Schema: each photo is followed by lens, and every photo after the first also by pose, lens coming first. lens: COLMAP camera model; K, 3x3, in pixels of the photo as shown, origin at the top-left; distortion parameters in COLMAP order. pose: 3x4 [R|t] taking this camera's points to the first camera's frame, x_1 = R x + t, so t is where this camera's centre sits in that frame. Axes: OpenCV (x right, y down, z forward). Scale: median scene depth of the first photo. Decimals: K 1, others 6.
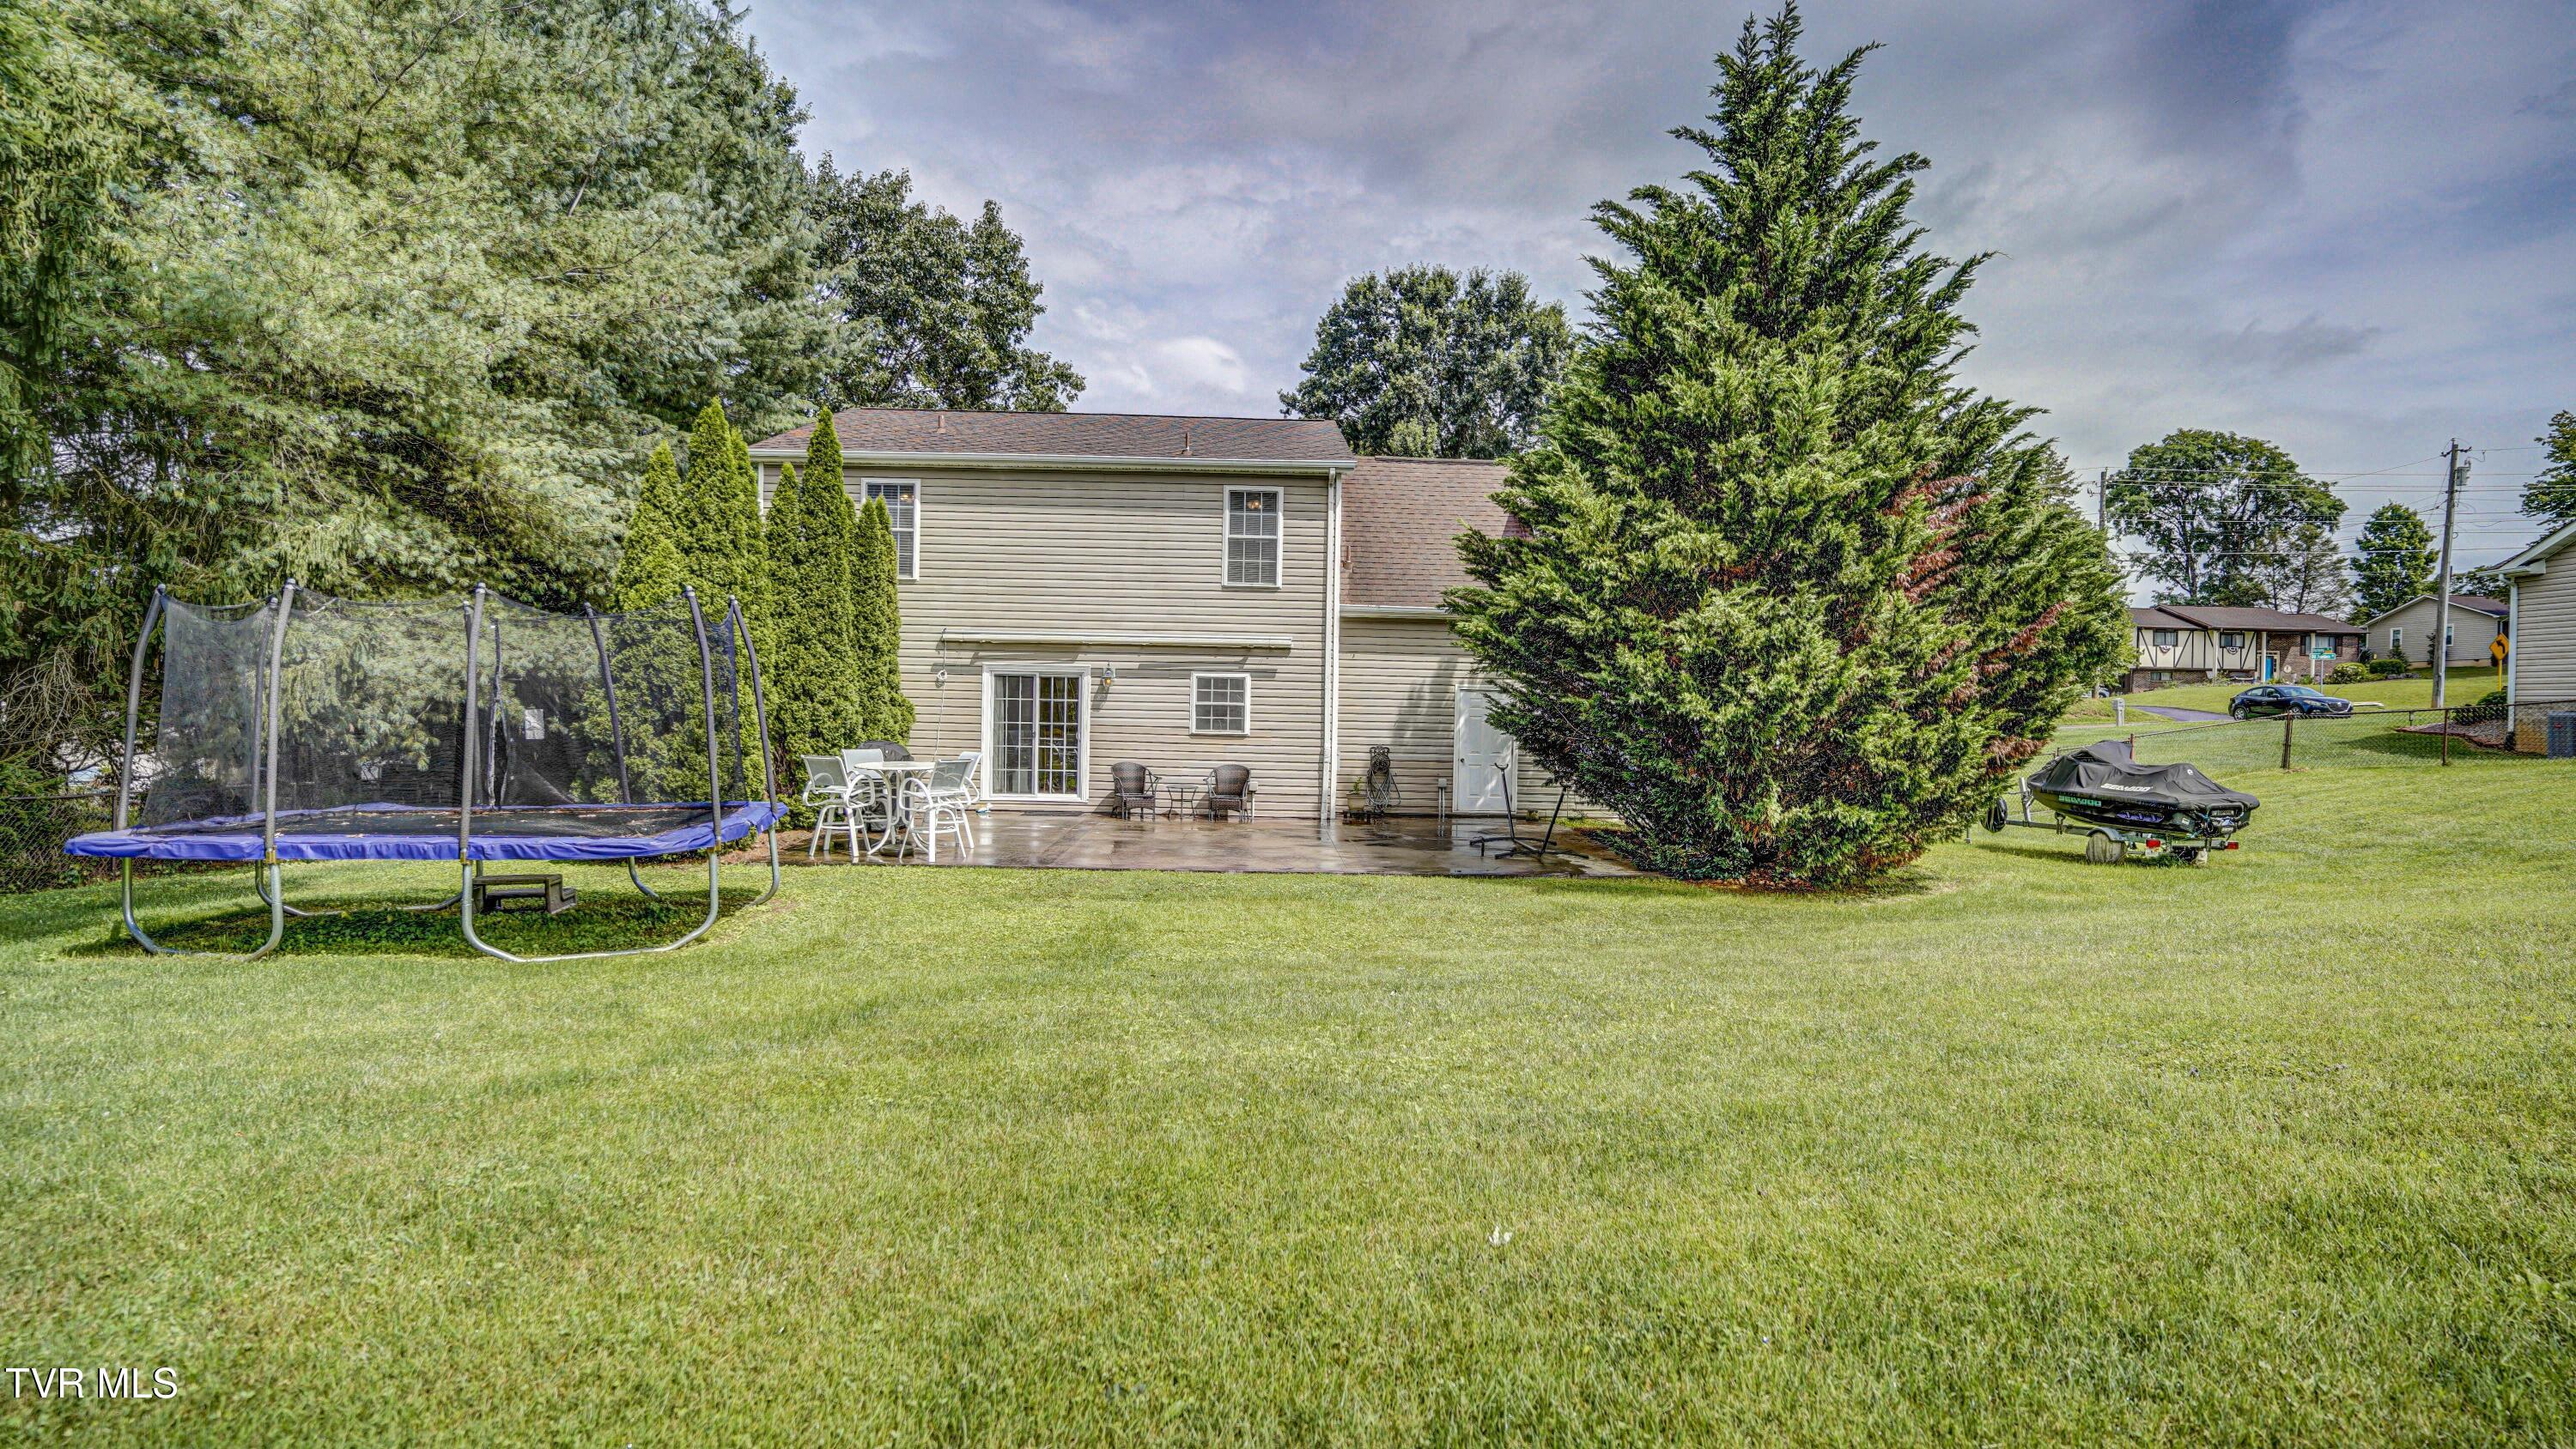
lens RADIAL K [[1265.5, 0, 1293.4], [0, 1265.5, 717.9], [0, 0, 1]] dist [-0.088793, 0.043949]
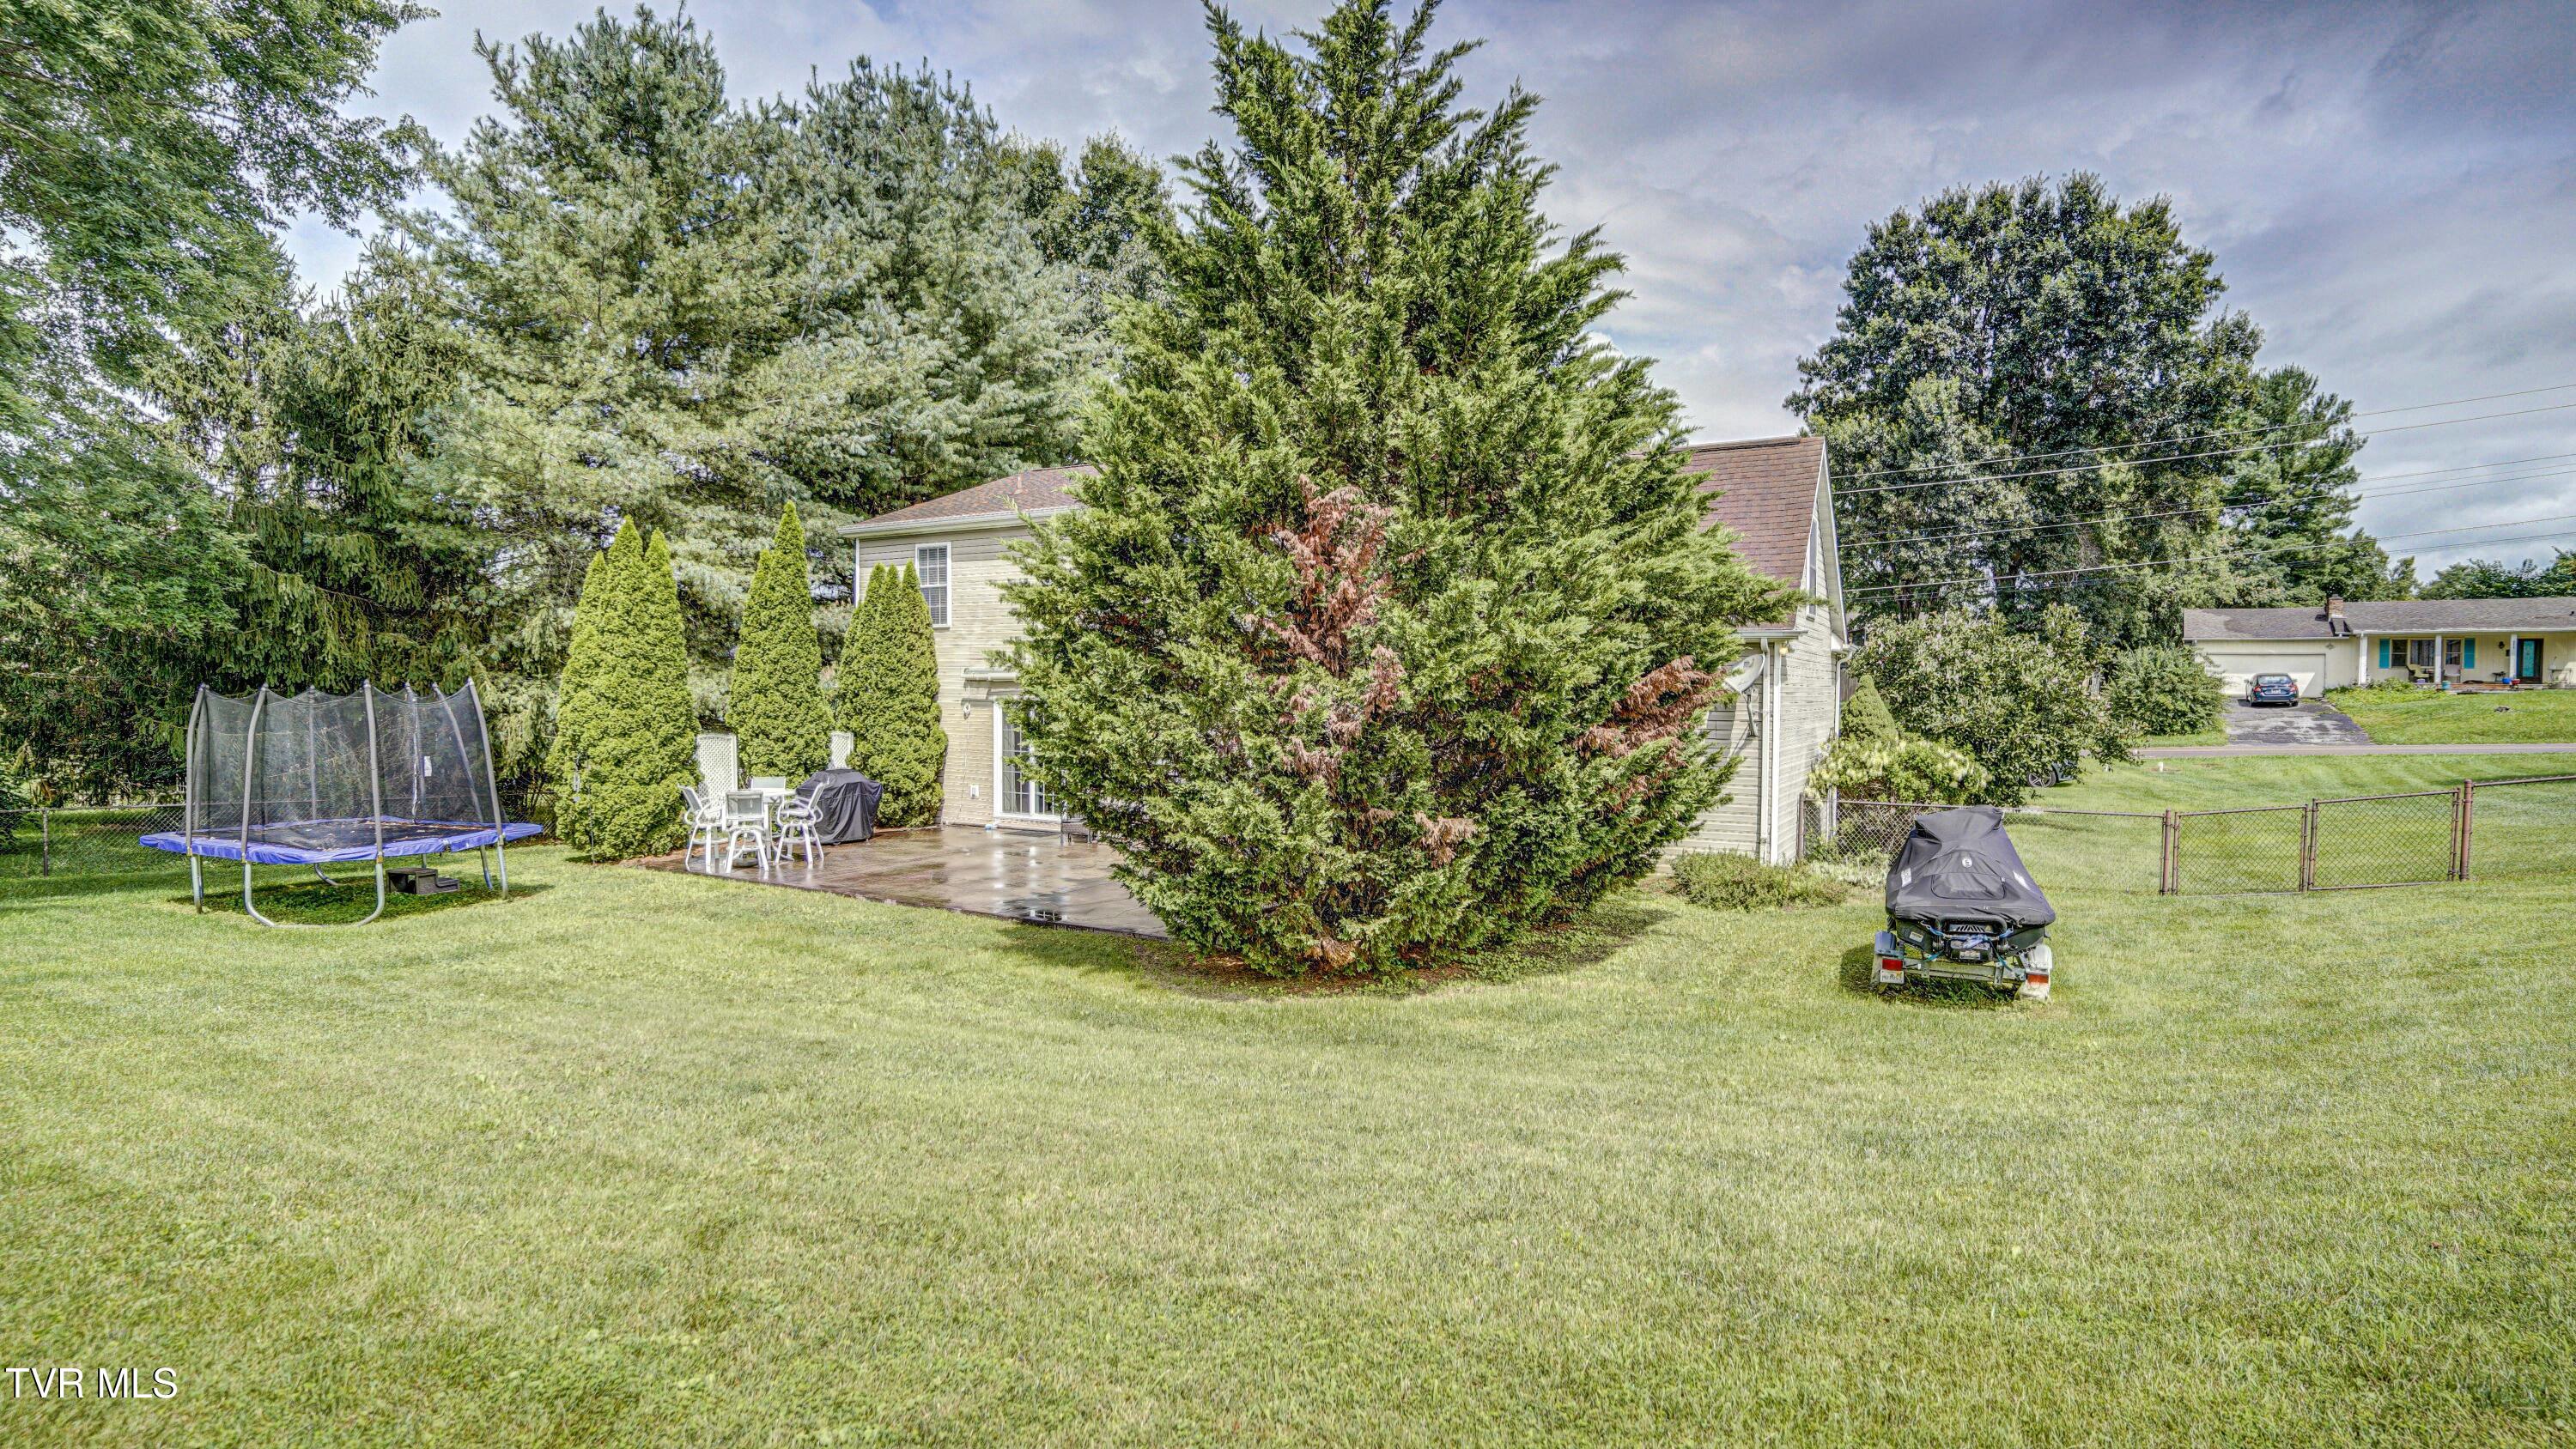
lens RADIAL K [[1265.5, 0, 1293.4], [0, 1265.5, 717.9], [0, 0, 1]] dist [-0.088793, 0.043949]
pose [[0.851525, -0.014479, -0.524114, 0.574378], [0.014756, 0.999884, -0.003648, -0.017516], [0.524106, -0.004627, 0.851640, 0.177475]]
